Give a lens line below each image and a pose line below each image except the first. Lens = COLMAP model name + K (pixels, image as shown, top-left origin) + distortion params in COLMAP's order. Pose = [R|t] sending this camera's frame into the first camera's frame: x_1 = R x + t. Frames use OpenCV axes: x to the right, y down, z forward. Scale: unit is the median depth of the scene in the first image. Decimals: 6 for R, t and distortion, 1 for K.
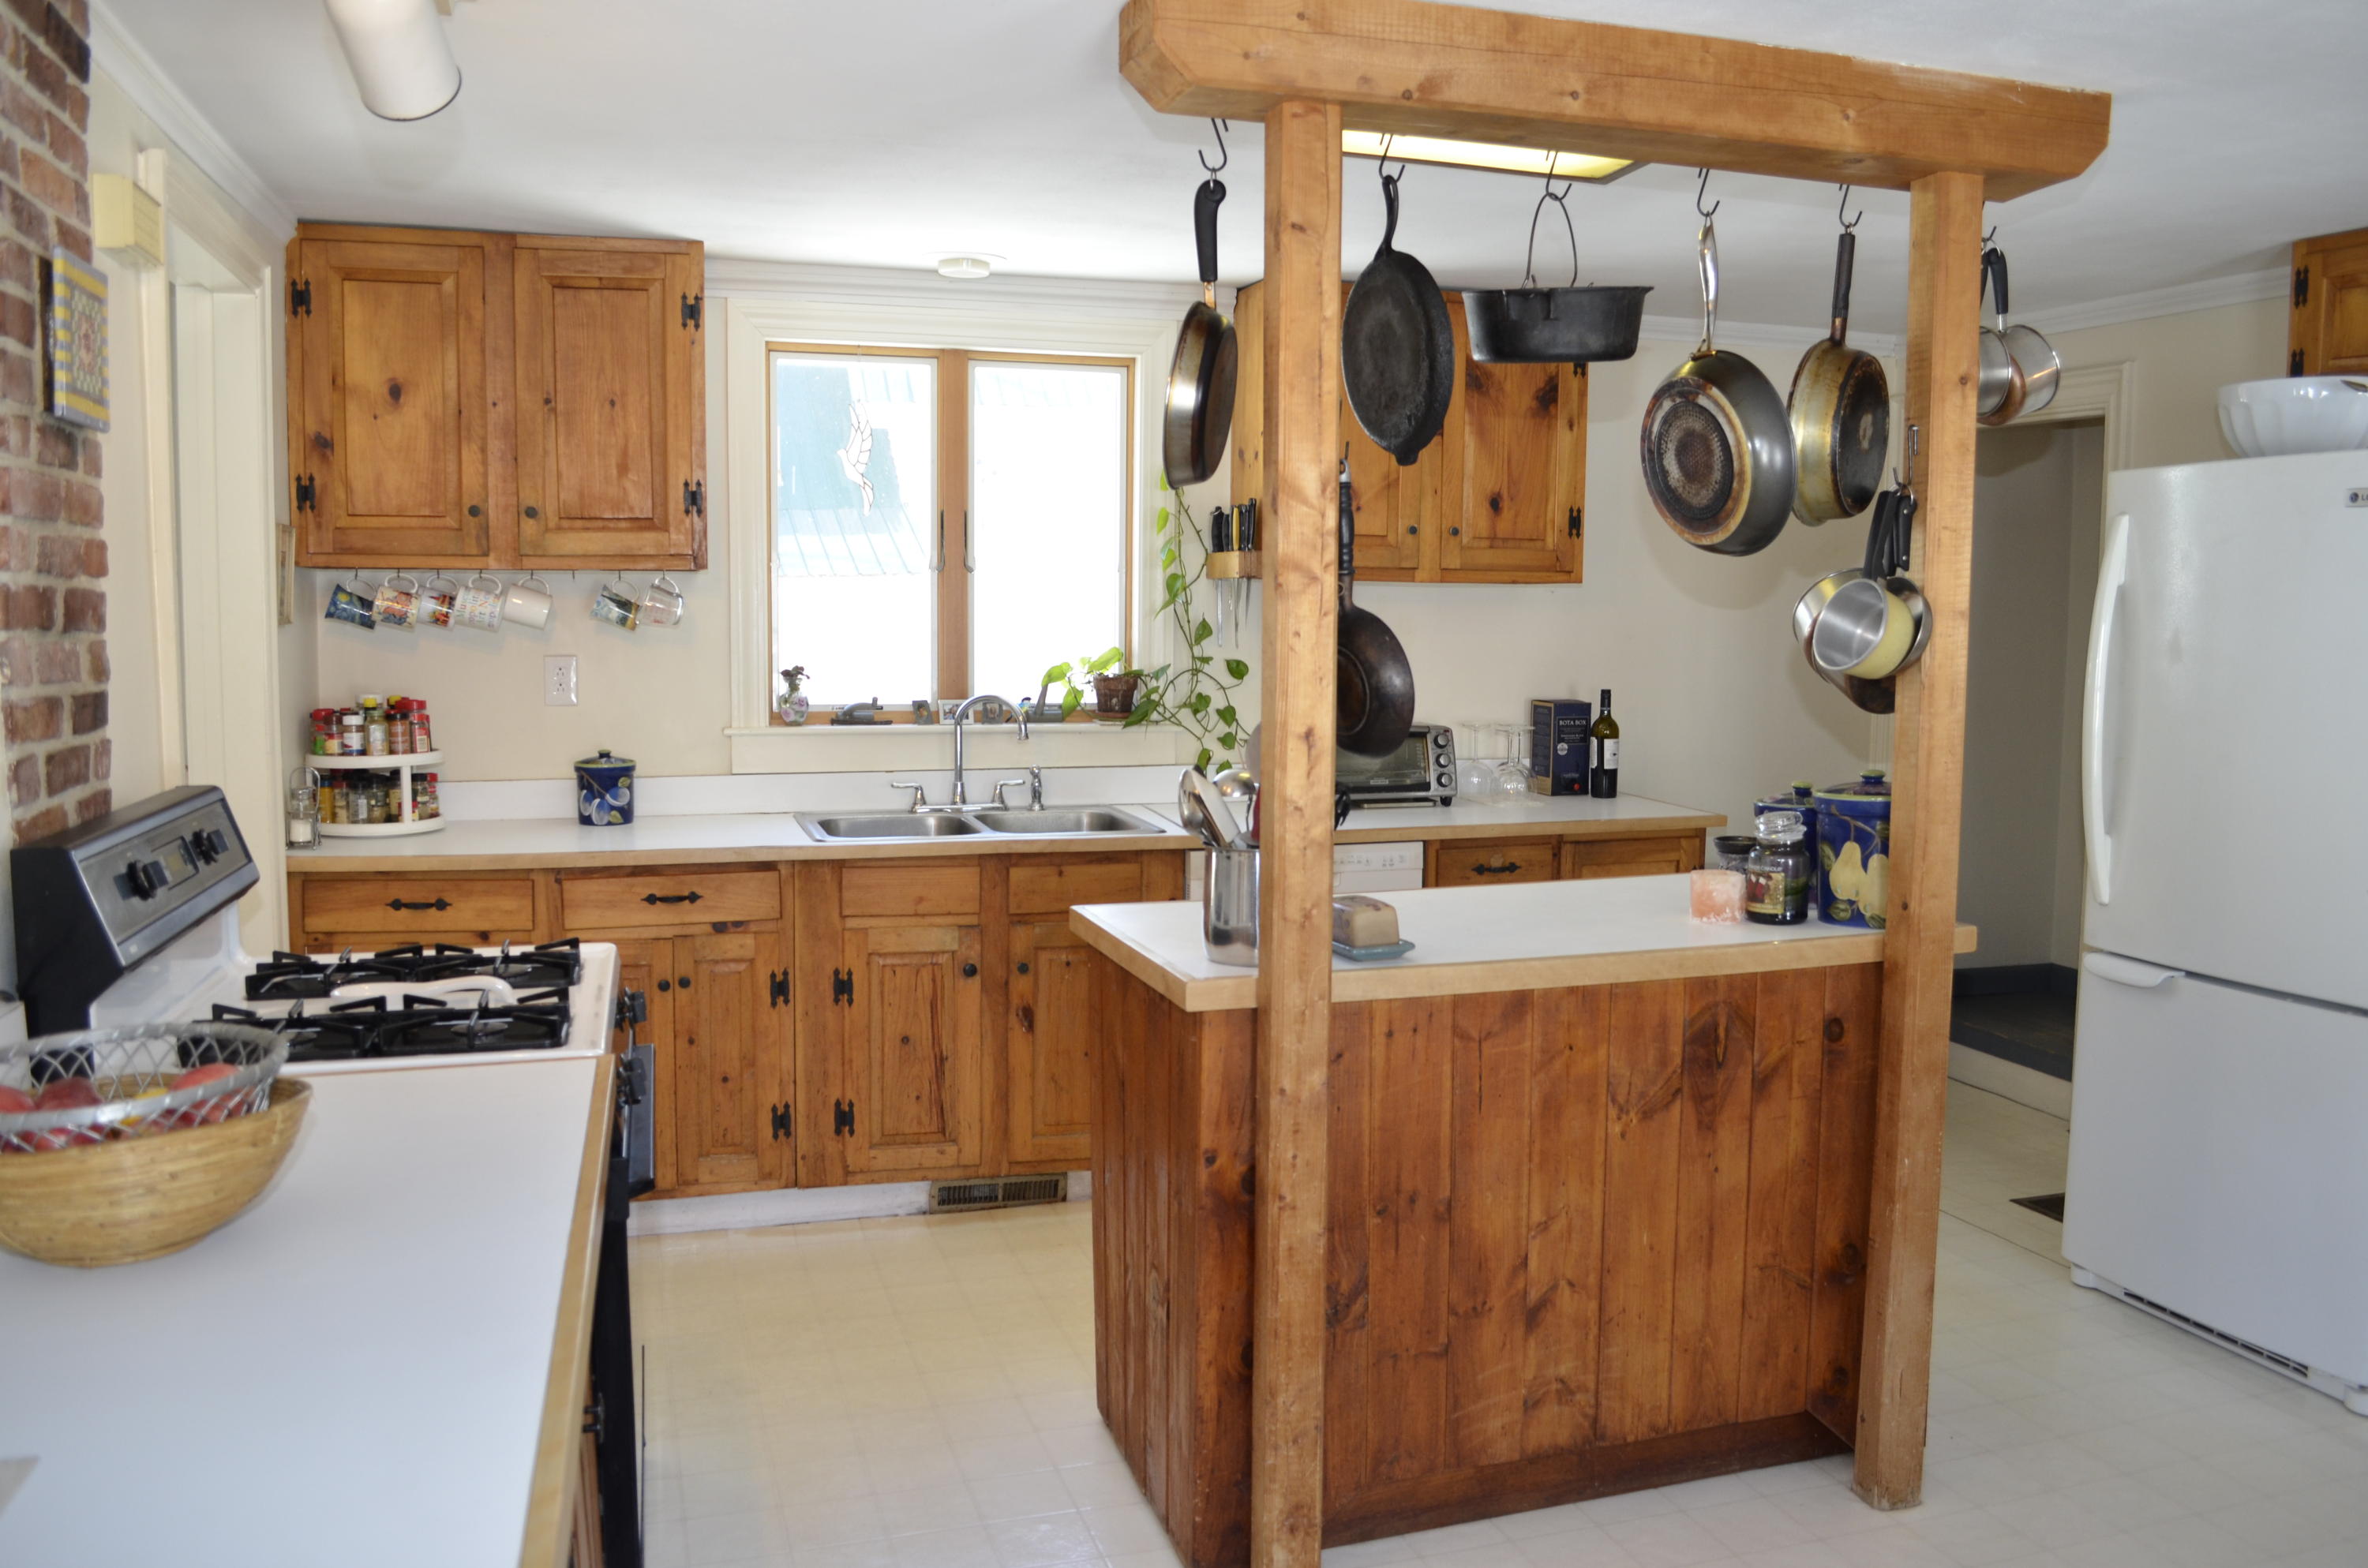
lens RADIAL K [[1859.9, 0, 1194.5], [0, 1859.9, 786.8], [0, 0, 1]] dist [-0.080271, 0.004340]
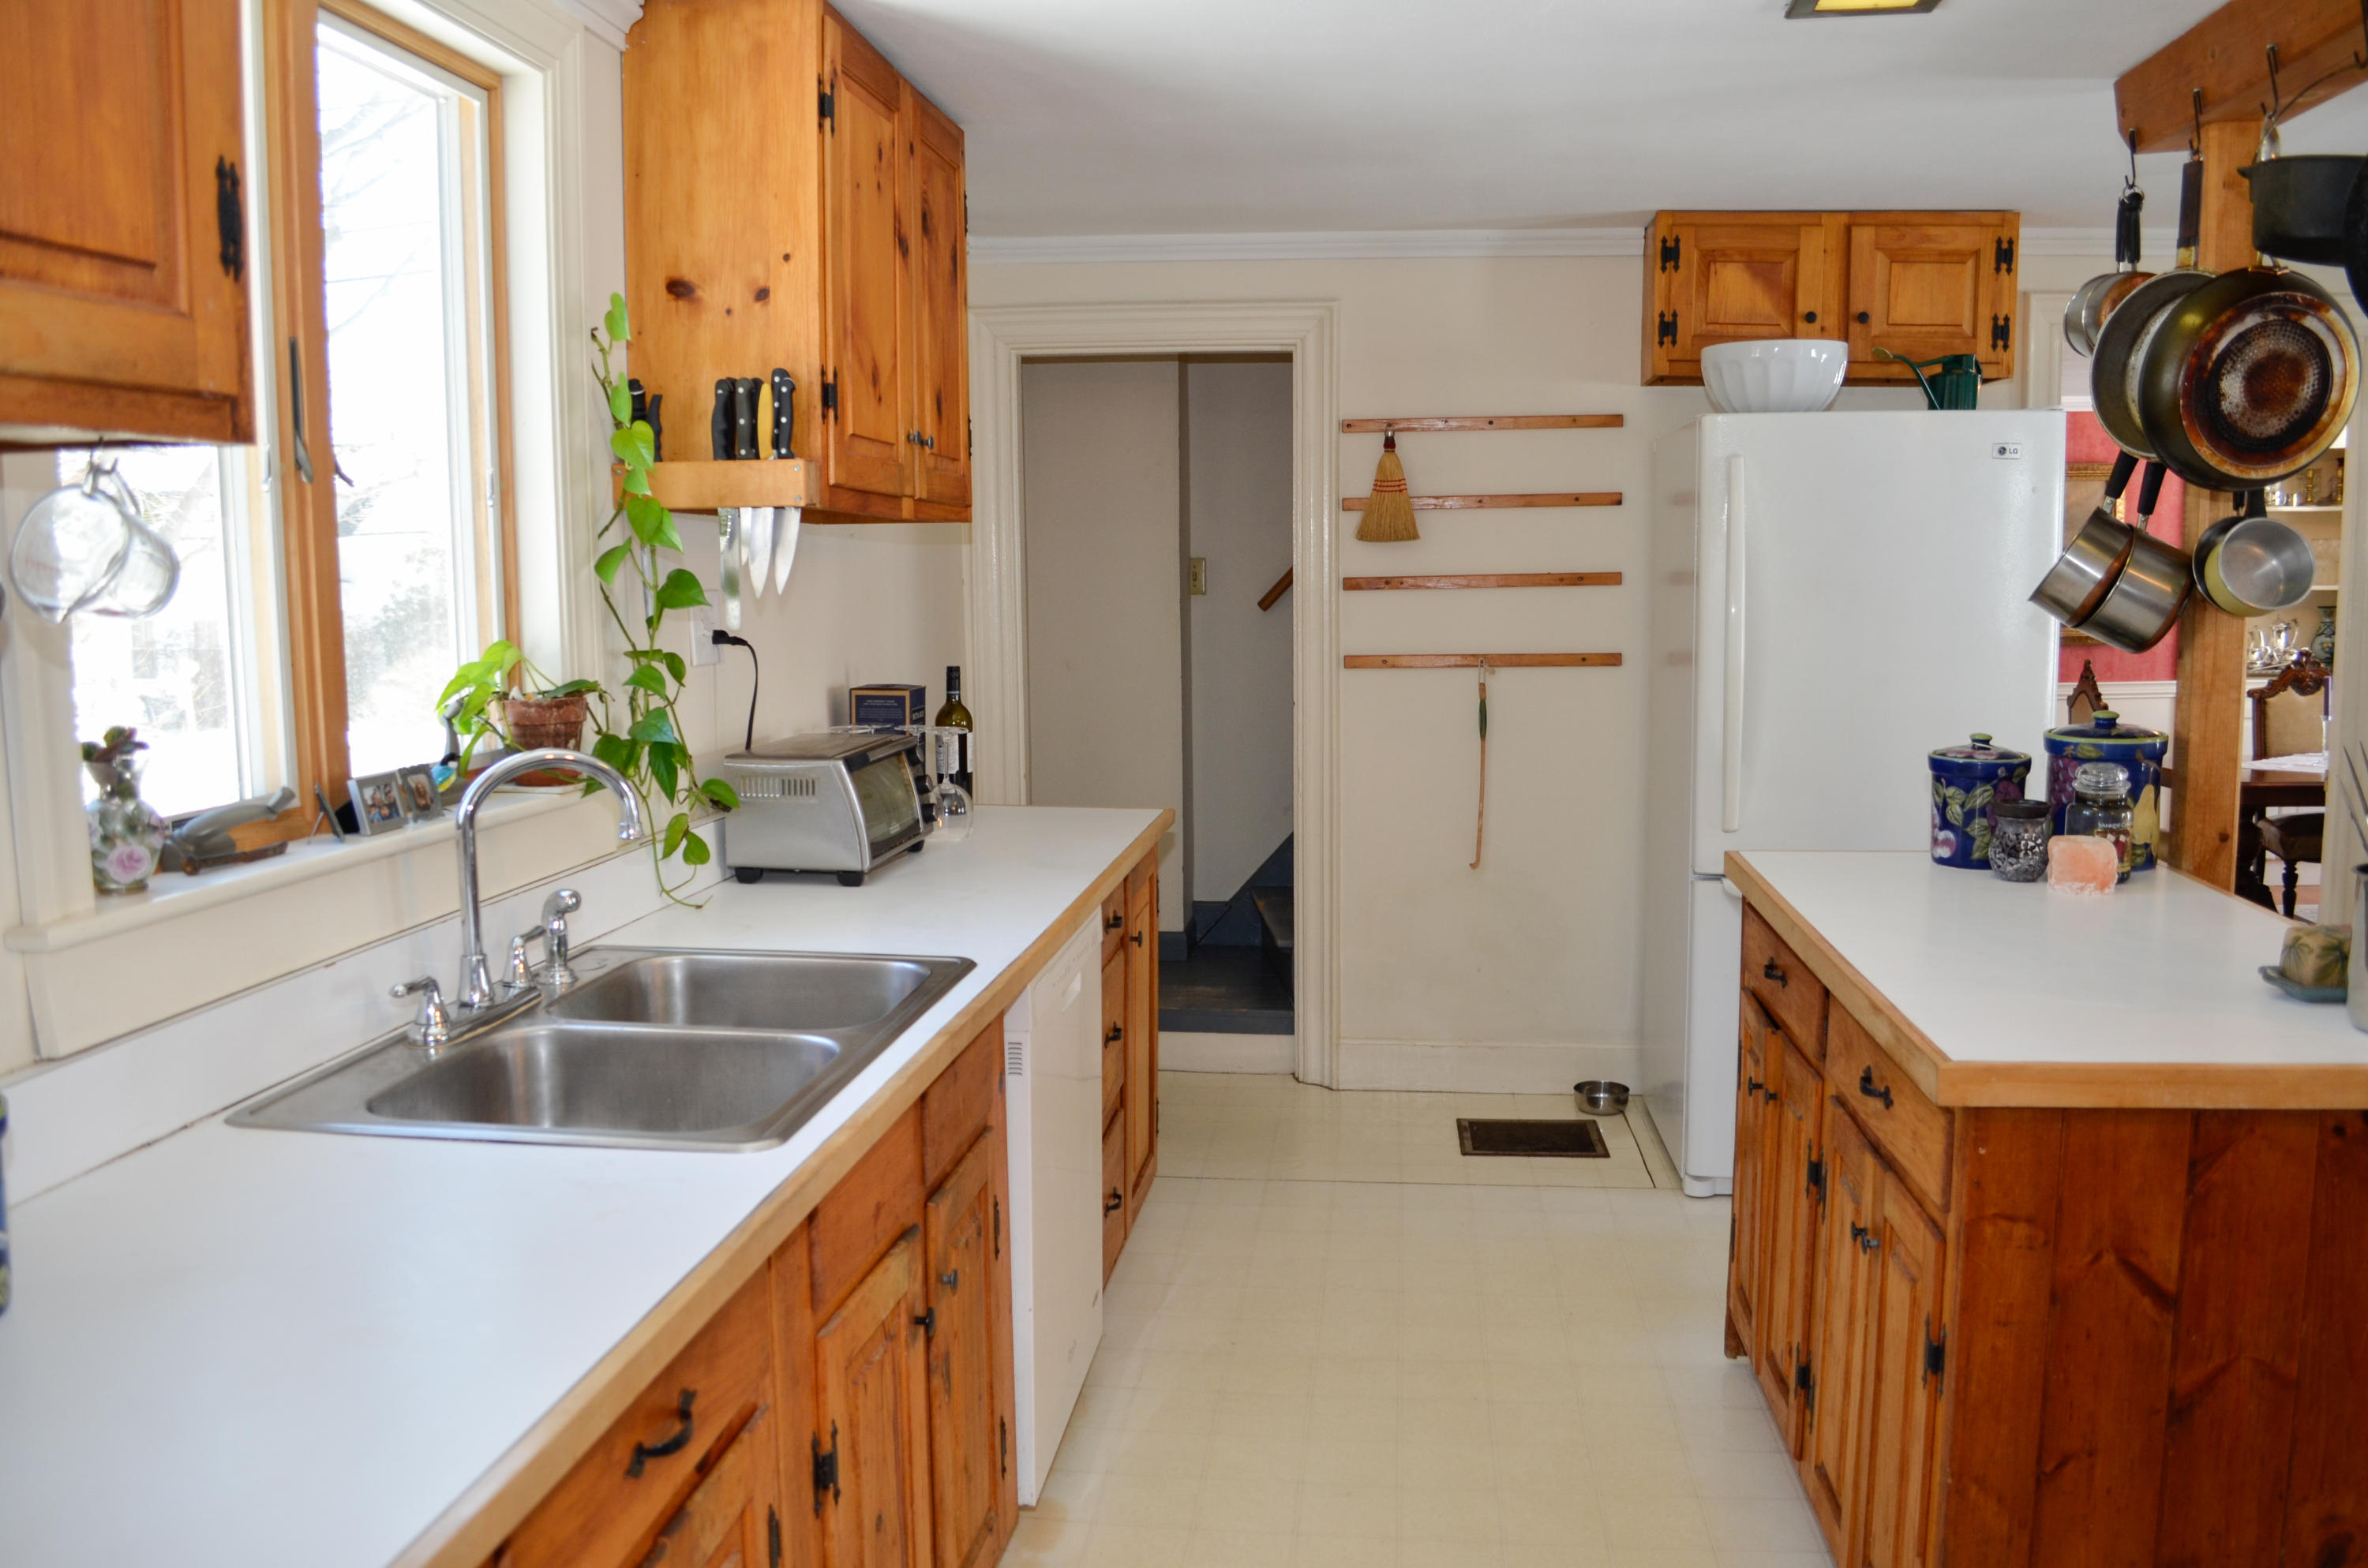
lens RADIAL K [[1859.9, 0, 1181.4], [0, 1859.9, 793.8], [0, 0, 1]] dist [-0.080271, 0.004340]
pose [[0.407042, -0.120148, 0.905473, -0.502638], [0.097979, 0.991335, 0.087495, -0.069856], [-0.908139, 0.053103, 0.415287, 0.732568]]
